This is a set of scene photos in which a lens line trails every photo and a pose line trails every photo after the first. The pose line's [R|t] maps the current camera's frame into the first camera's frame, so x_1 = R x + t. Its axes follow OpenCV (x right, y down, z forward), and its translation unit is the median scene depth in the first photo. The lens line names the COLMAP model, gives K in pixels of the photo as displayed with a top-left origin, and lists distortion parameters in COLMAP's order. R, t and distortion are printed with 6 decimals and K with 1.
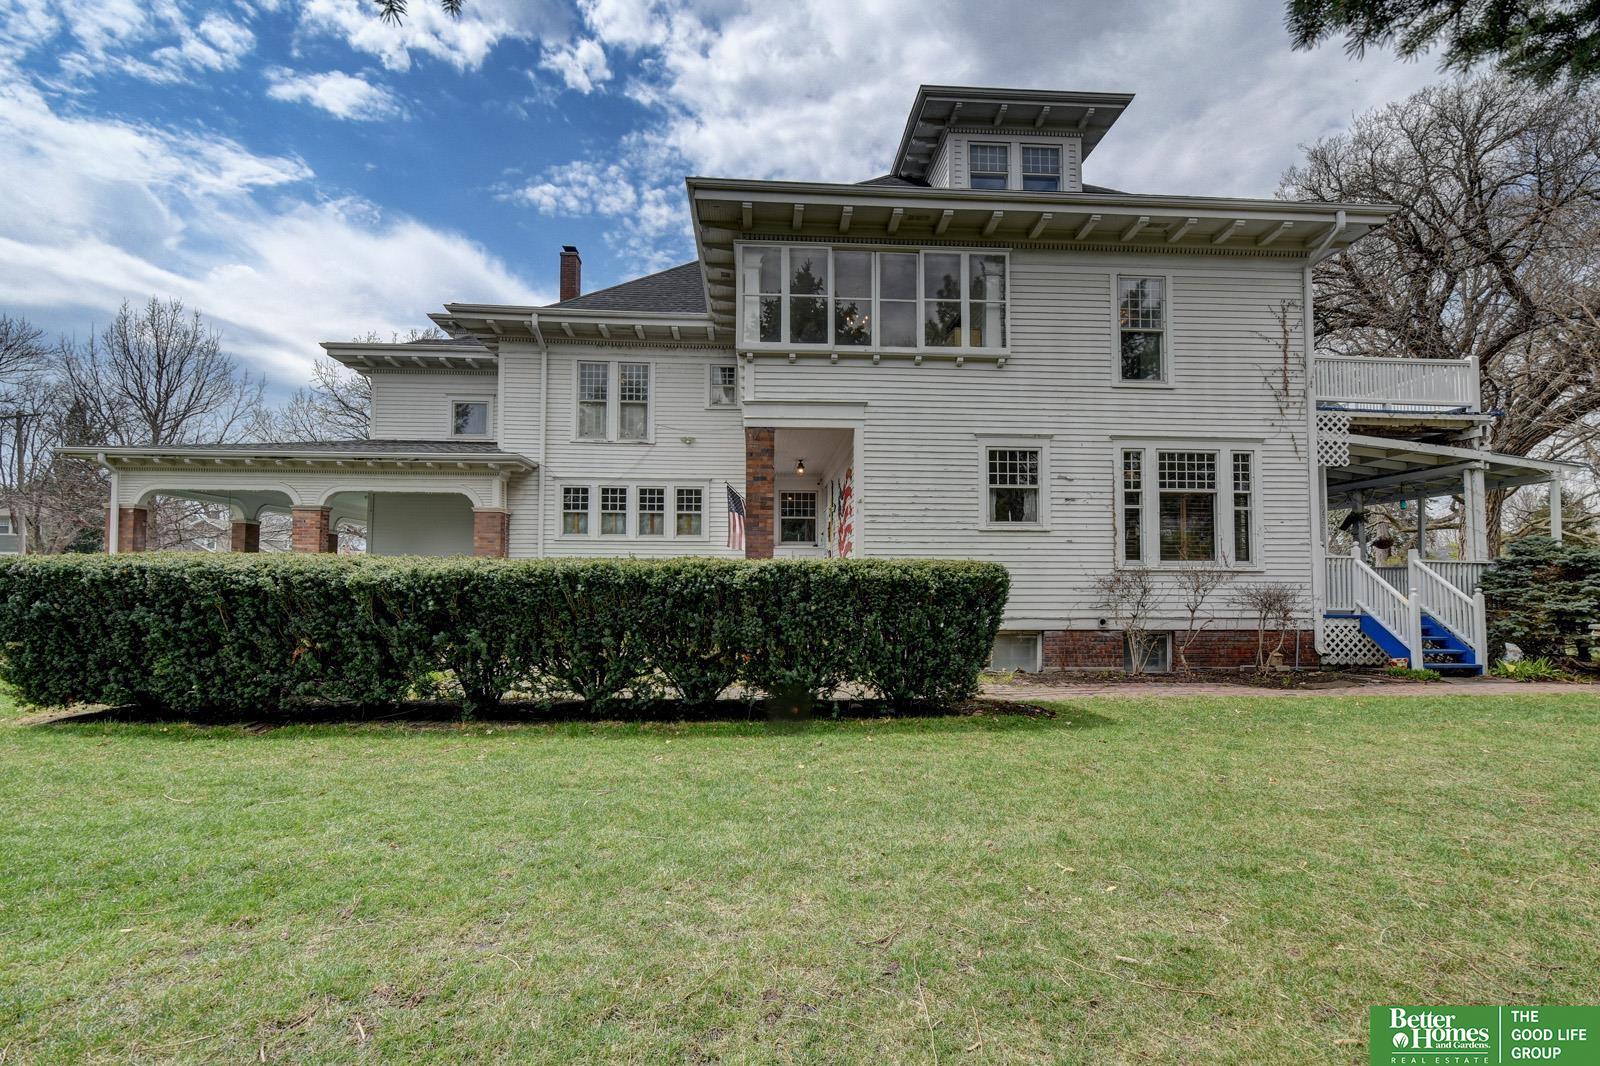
lens RADIAL K [[743.5, 0, 820.7], [0, 743.5, 539.1], [0, 0, 1]] dist [0.002719, 0.000471]
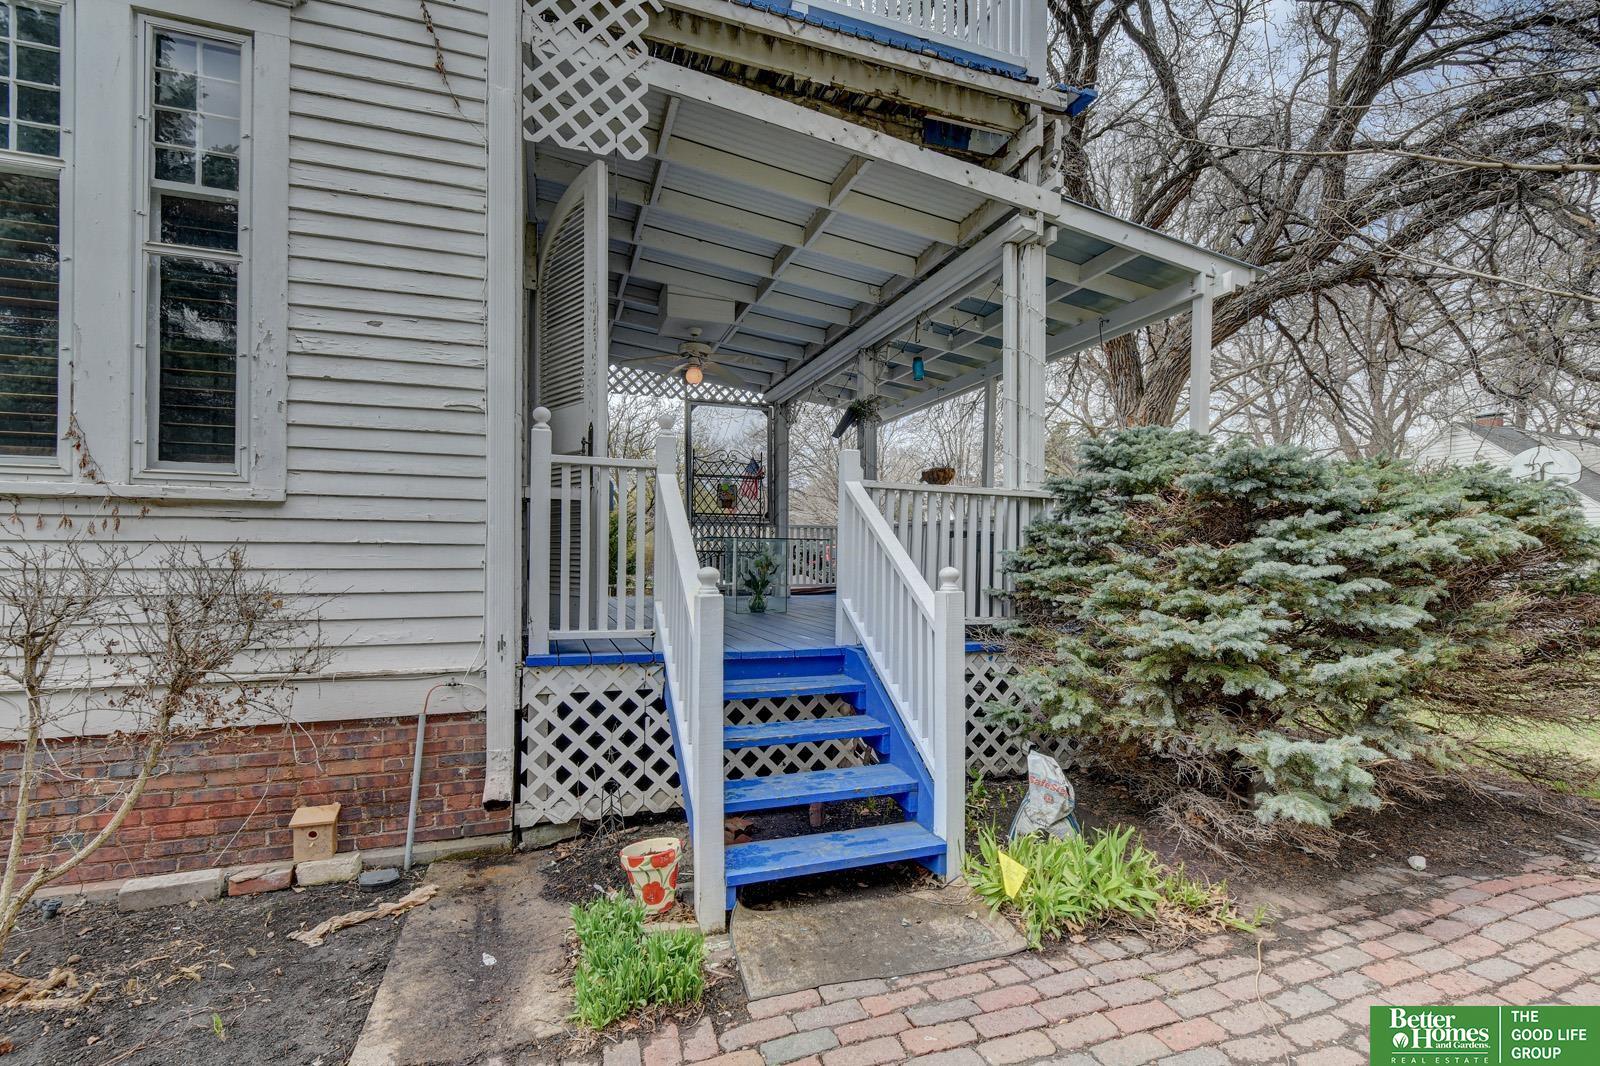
lens RADIAL K [[743.5, 0, 820.7], [0, 743.5, 539.1], [0, 0, 1]] dist [0.002719, 0.000471]
pose [[0.960608, 0.008878, 0.277767, 0.732912], [-0.021080, 0.998938, 0.040972, 0.043298], [-0.277108, -0.045214, 0.959774, 0.720953]]
